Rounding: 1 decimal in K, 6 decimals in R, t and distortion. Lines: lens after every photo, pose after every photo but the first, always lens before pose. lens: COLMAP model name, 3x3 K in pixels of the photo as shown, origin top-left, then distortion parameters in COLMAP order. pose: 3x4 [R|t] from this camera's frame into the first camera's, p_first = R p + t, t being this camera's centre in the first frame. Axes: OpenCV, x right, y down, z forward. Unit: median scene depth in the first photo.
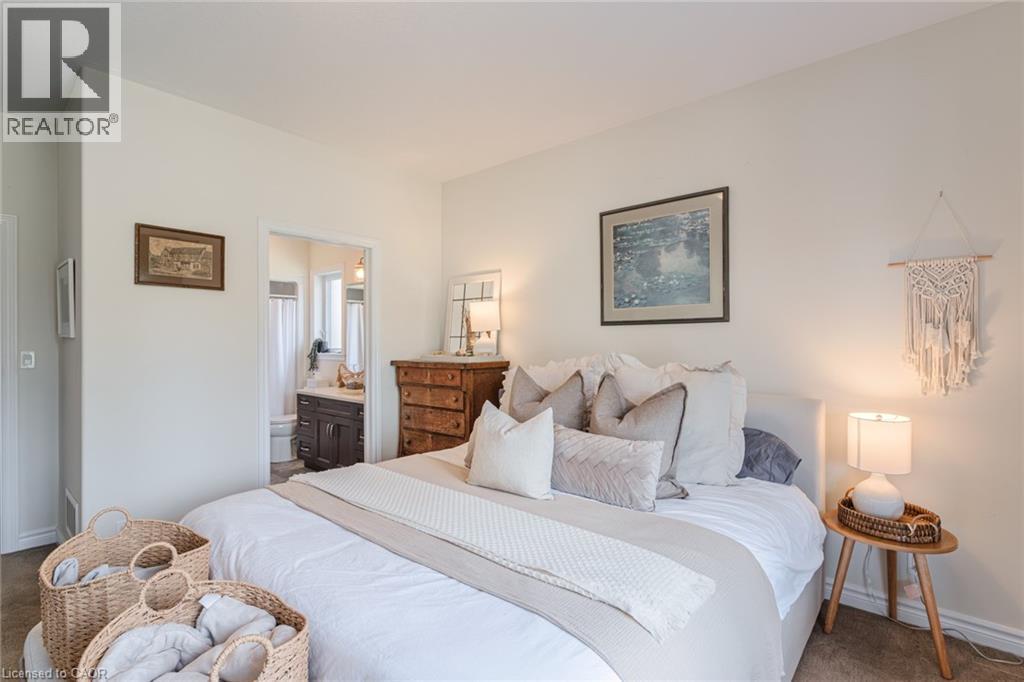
lens RADIAL K [[459.3, 0, 511.0], [0, 459.3, 340.4], [0, 0, 1]] dist [0.001221, 0.000036]
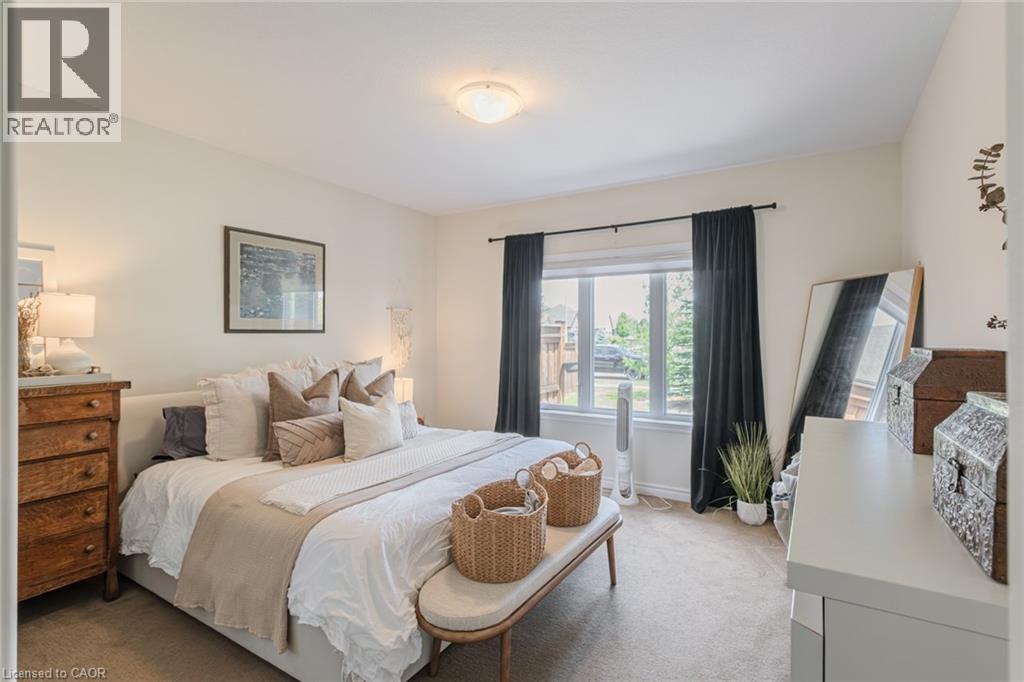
lens RADIAL K [[487.1, 0, 512.7], [0, 487.1, 339.0], [0, 0, 1]] dist [-0.000518, 0.000339]
pose [[-0.129621, -0.001627, 0.991562, -1.038165], [0.004273, 0.999988, 0.002200, -0.019203], [-0.991554, 0.004522, -0.129612, 0.513430]]
